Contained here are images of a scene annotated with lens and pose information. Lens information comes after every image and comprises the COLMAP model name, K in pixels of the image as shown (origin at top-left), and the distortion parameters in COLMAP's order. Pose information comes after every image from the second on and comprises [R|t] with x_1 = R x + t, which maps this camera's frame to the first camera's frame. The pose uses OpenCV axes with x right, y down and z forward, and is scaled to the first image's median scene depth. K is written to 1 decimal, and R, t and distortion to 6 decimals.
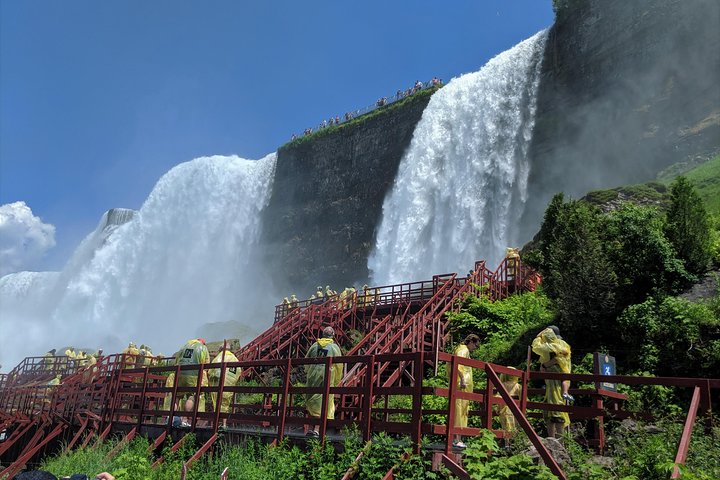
lens RADIAL K [[553.8, 0, 360.0], [0, 553.8, 240.0], [0, 0, 1]] dist [-0.038623, -0.004985]
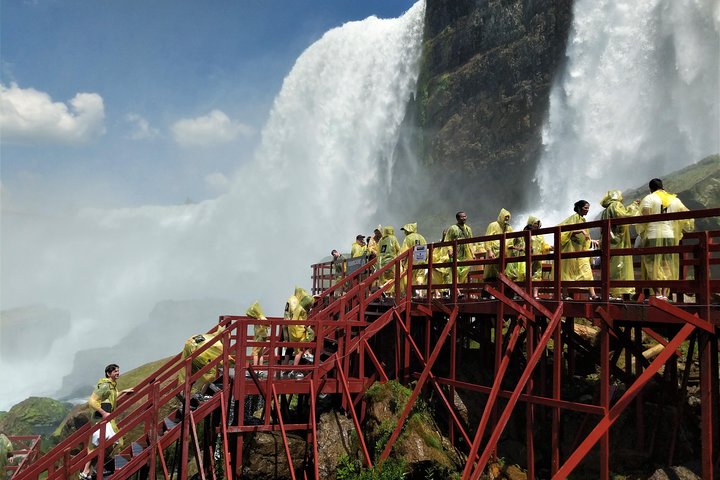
lens RADIAL K [[553.8, 0, 360.0], [0, 553.8, 240.0], [0, 0, 1]] dist [-0.038623, -0.004985]
pose [[0.907787, -0.068492, -0.413802, 0.048608], [0.150508, 0.974065, 0.168954, 0.011517], [0.391498, -0.215655, 0.894552, 0.317846]]
